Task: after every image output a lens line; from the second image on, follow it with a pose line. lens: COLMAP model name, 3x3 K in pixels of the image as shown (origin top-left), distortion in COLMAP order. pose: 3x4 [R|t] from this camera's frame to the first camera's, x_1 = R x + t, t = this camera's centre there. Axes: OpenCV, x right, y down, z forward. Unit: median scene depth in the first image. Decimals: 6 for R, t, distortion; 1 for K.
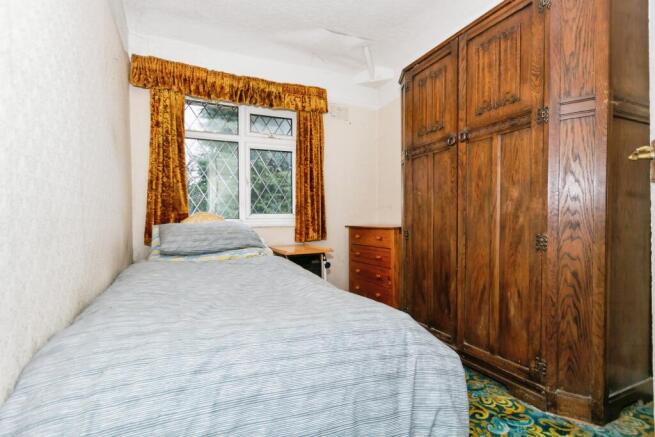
lens RADIAL K [[321.6, 0, 327.2], [0, 321.6, 209.1], [0, 0, 1]] dist [0.001614, 0.000165]
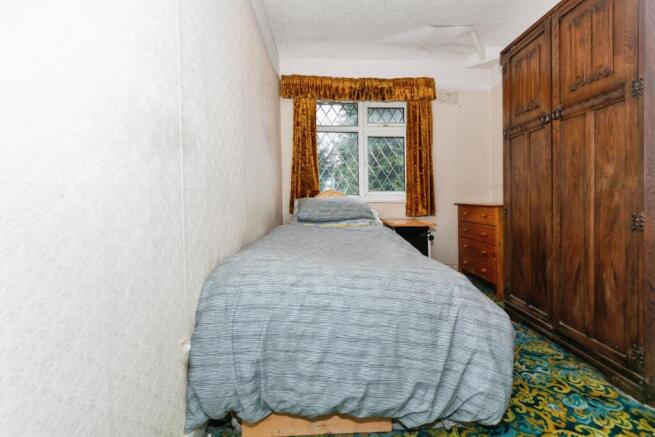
lens RADIAL K [[299.2, 0, 331.5], [0, 299.2, 191.1], [0, 0, 1]] dist [0.000669, -0.000396]
pose [[0.913919, 0.007867, -0.405821, 0.151805], [-0.003854, 0.999935, 0.010704, 0.004636], [0.405879, -0.008219, 0.913890, -0.120442]]
